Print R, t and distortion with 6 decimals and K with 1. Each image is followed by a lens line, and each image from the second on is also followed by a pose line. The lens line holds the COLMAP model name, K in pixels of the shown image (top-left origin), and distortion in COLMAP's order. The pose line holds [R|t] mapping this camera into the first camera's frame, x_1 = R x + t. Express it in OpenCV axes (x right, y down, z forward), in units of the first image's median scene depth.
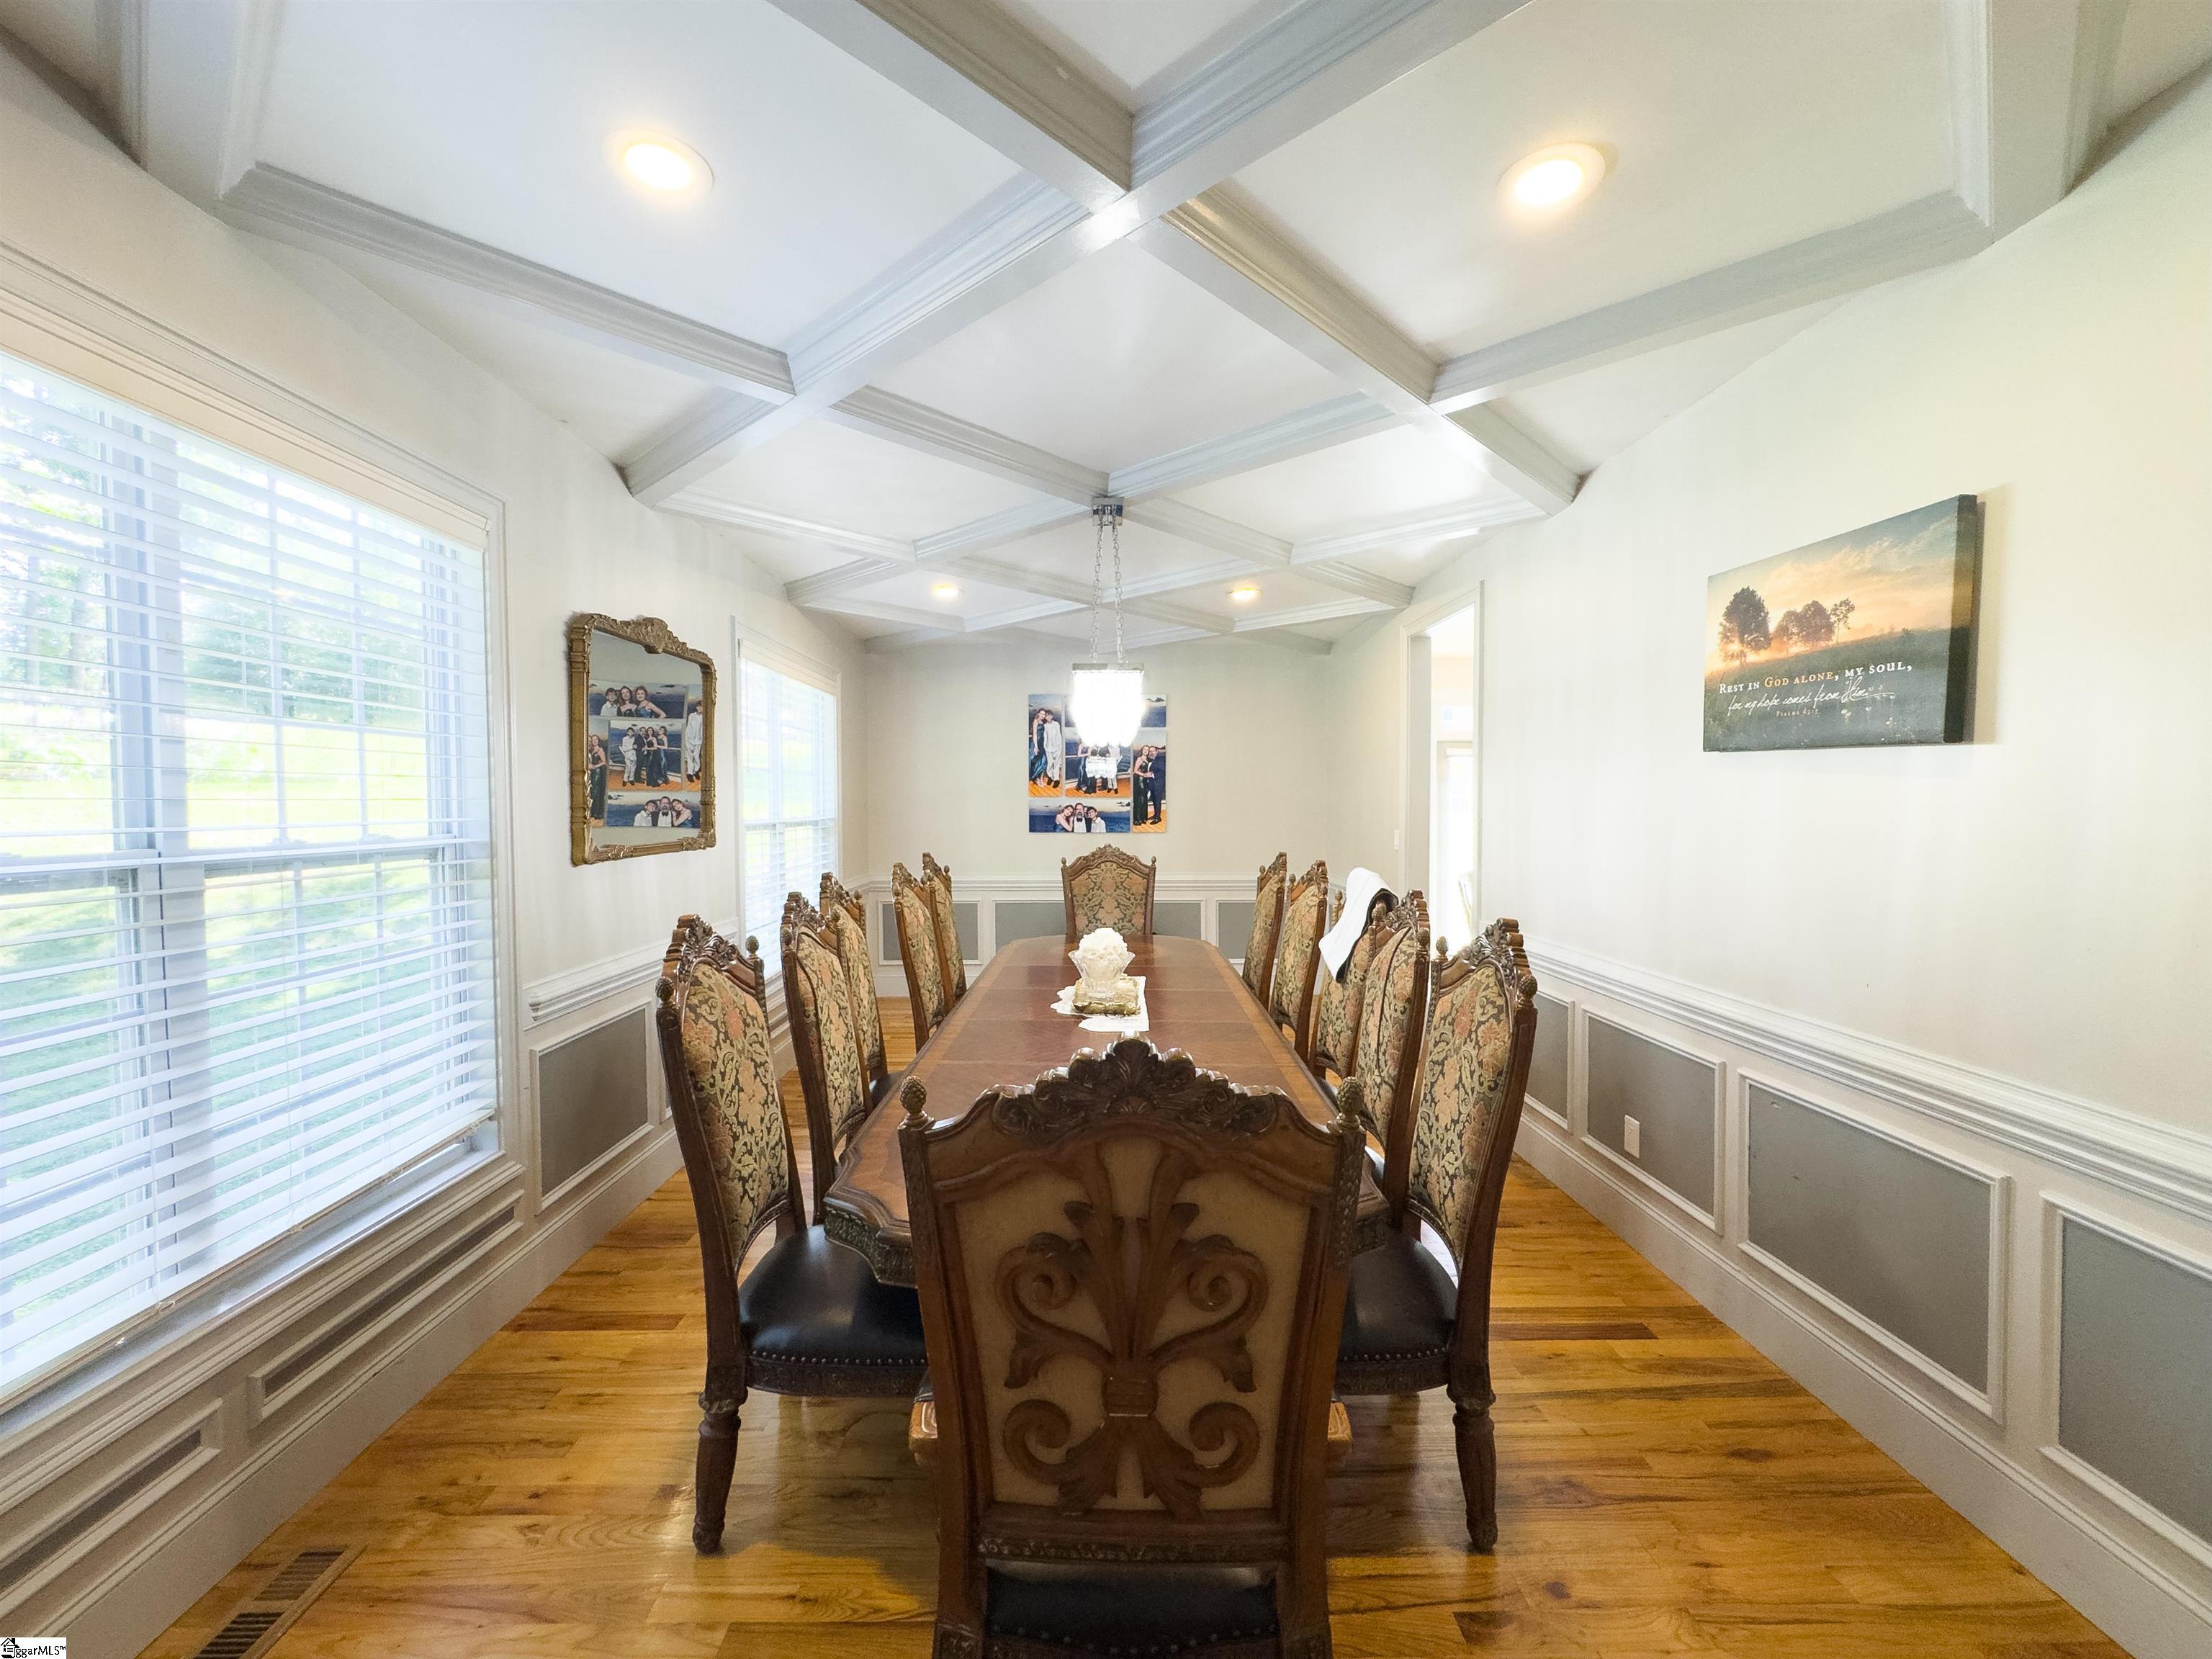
lens RADIAL K [[886.0, 0, 1104.4], [0, 886.0, 827.1], [0, 0, 1]] dist [-0.002439, -0.000066]
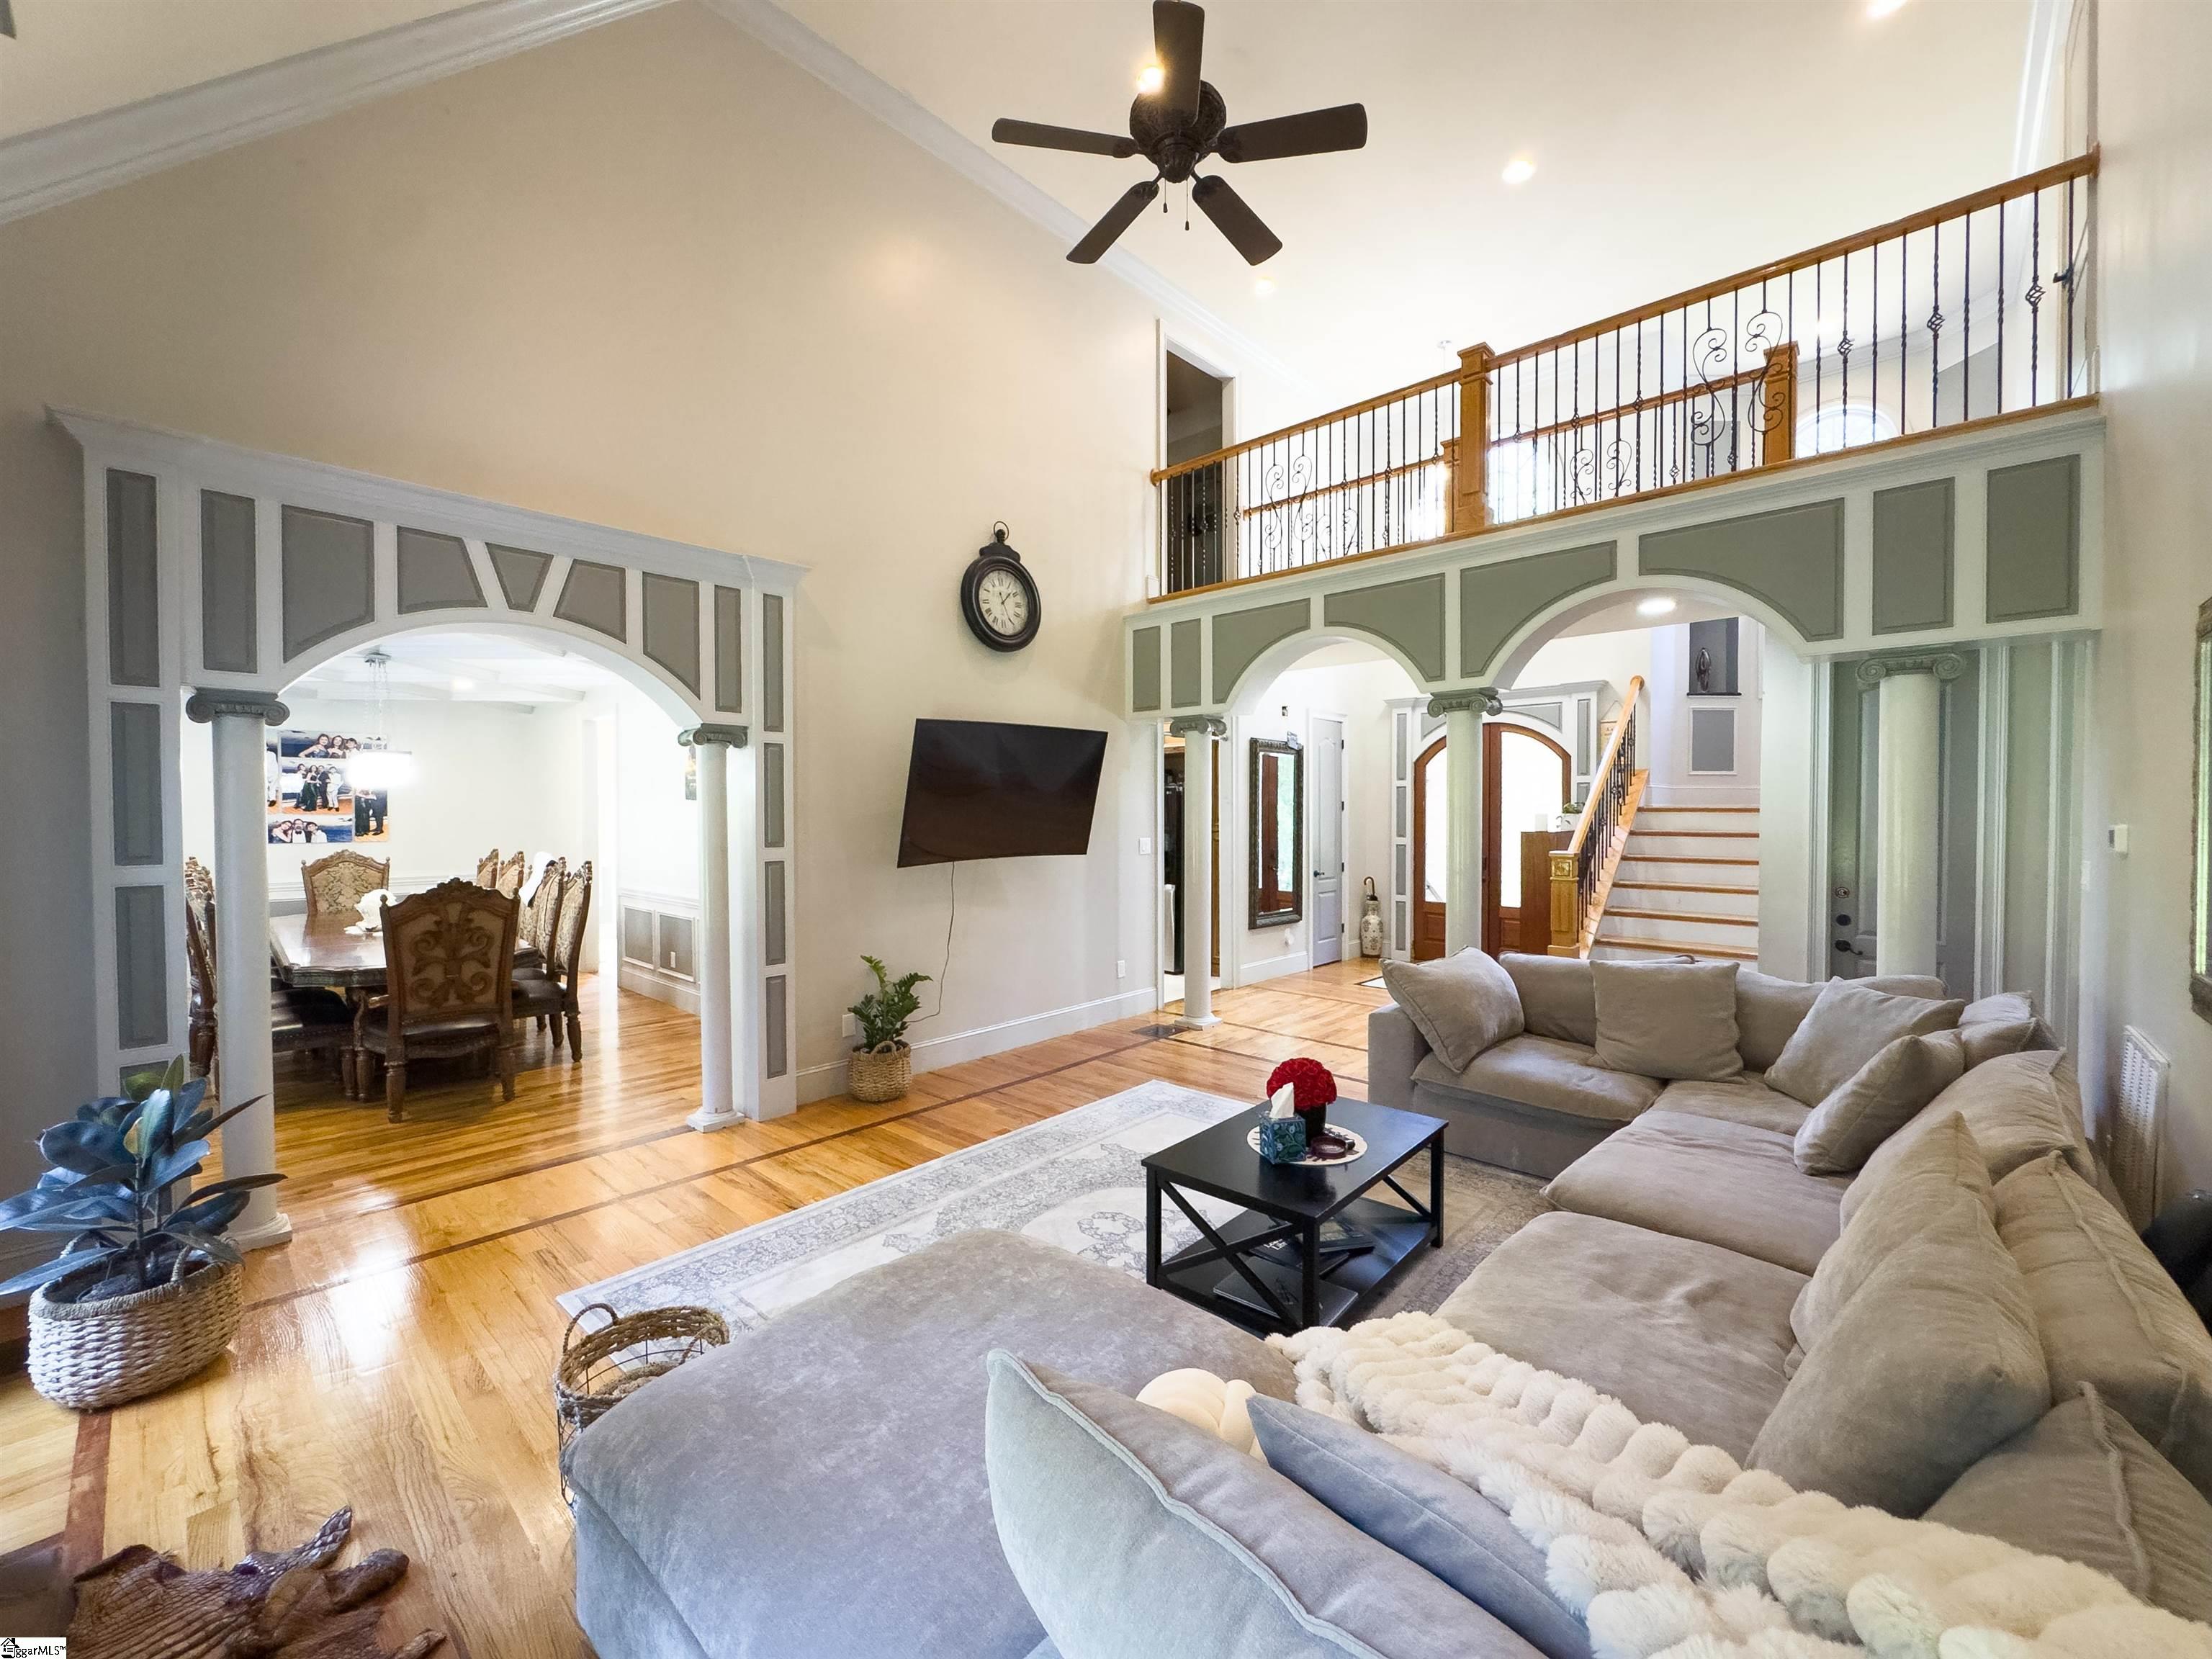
lens RADIAL K [[886.0, 0, 1104.4], [0, 886.0, 827.1], [0, 0, 1]] dist [-0.002439, -0.000066]
pose [[0.694930, -0.009418, 0.719016, -0.260193], [0.019016, 0.999805, -0.005283, 0.023256], [-0.718826, 0.017344, 0.694973, -1.279417]]
